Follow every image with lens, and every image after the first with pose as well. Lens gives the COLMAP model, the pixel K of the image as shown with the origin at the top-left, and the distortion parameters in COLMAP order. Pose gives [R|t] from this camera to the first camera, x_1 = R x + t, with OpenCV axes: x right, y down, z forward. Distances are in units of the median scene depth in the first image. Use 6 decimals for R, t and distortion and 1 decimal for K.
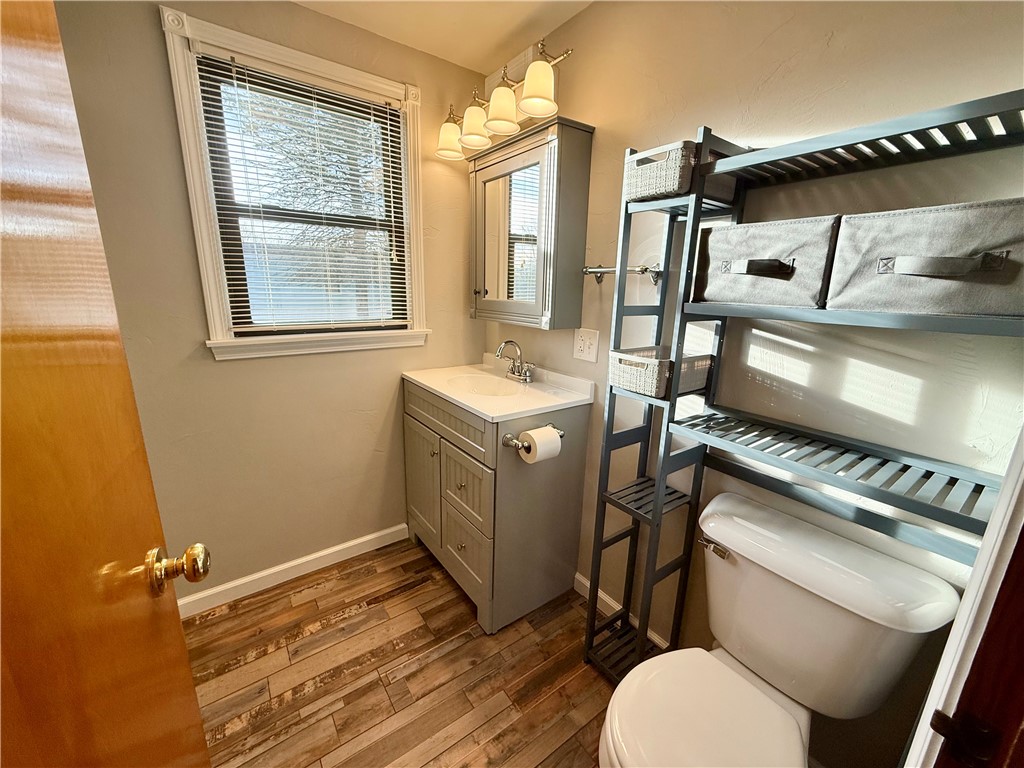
lens RADIAL K [[408.5, 0, 510.1], [0, 408.5, 381.9], [0, 0, 1]] dist [0.001328, -0.000348]
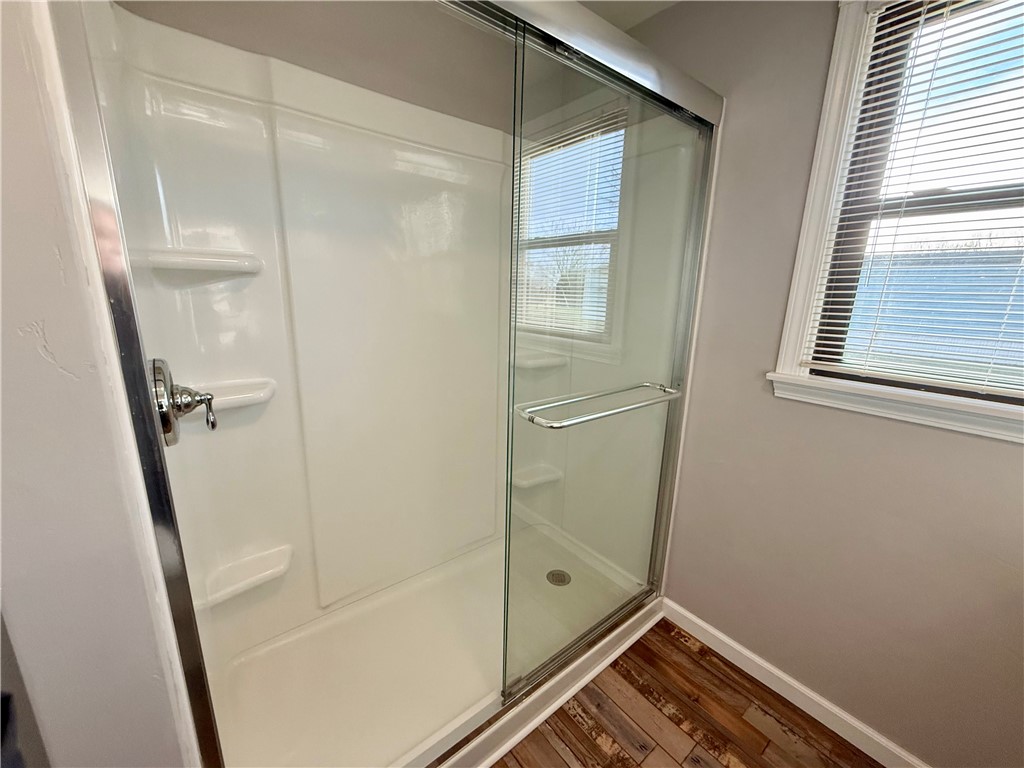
lens RADIAL K [[408.5, 0, 512.1], [0, 408.5, 385.9], [0, 0, 1]] dist [0.001328, -0.000348]
pose [[0.050462, 0.217944, -0.974656, 0.075550], [-0.264670, 0.943925, 0.197369, -0.091365], [0.963018, 0.248002, 0.105316, 0.359971]]
